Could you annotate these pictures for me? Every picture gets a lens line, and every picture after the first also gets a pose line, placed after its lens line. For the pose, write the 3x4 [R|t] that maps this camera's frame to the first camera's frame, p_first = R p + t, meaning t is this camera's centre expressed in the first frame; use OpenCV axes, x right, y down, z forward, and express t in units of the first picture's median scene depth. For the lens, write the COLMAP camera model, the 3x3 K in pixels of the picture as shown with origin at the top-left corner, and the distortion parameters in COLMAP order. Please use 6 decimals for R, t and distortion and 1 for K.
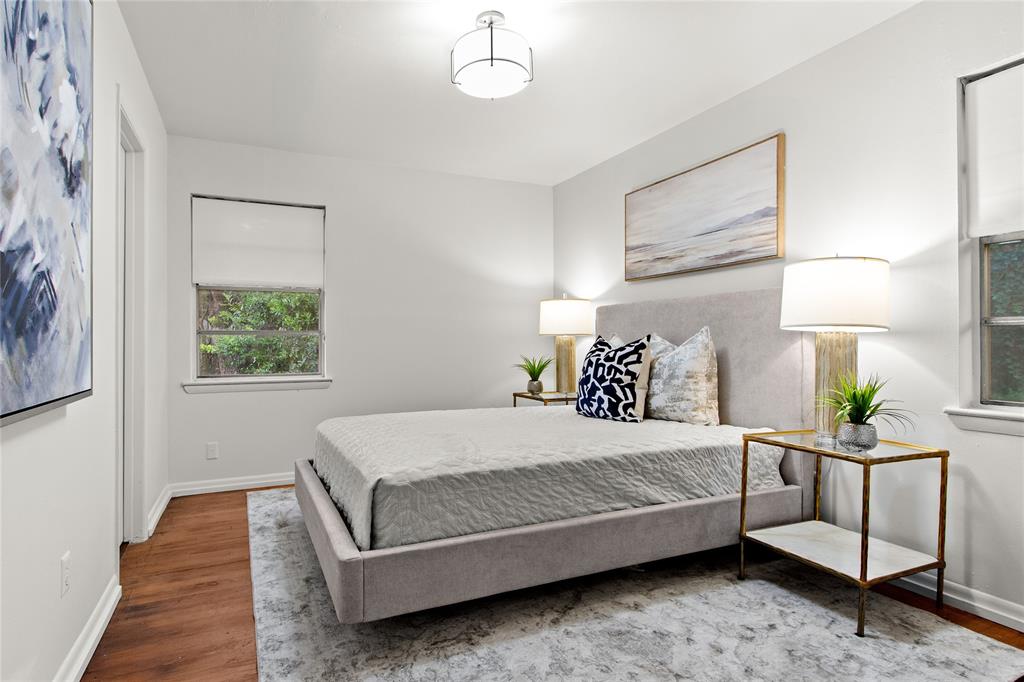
lens RADIAL K [[553.5, 0, 512.0], [0, 553.5, 341.0], [0, 0, 1]] dist [-0.002240, -0.000005]
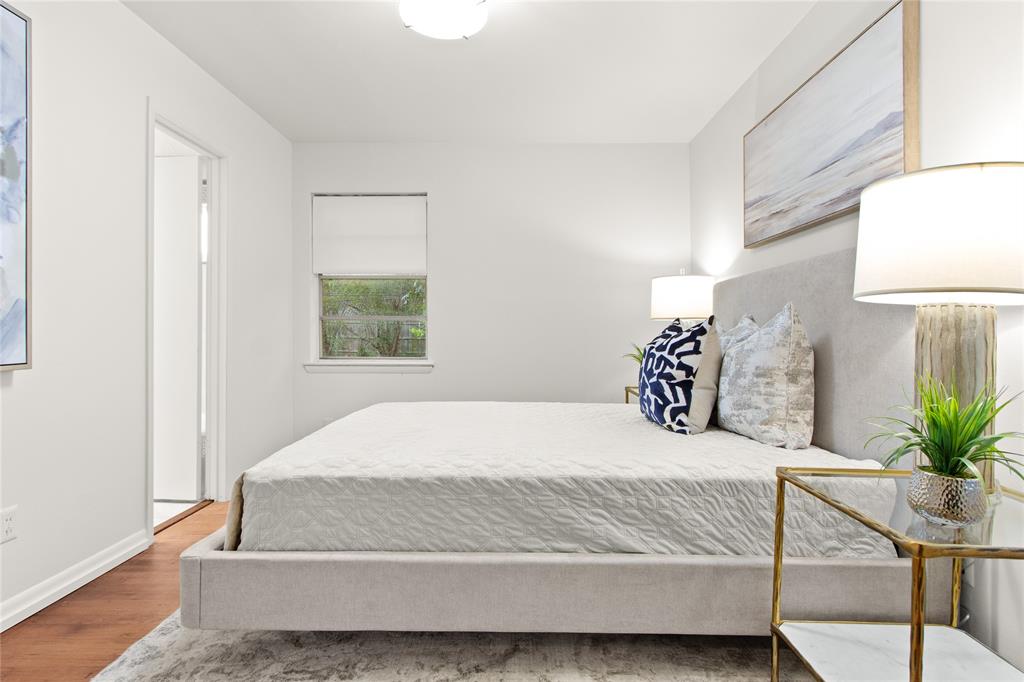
lens RADIAL K [[550.8, 0, 490.5], [0, 550.8, 325.6], [0, 0, 1]] dist [-0.001755, 0.000373]
pose [[0.898762, 0.000384, -0.438436, 0.317776], [-0.003631, 0.999972, -0.006568, 0.008249], [0.438421, 0.007495, 0.898739, 0.224537]]
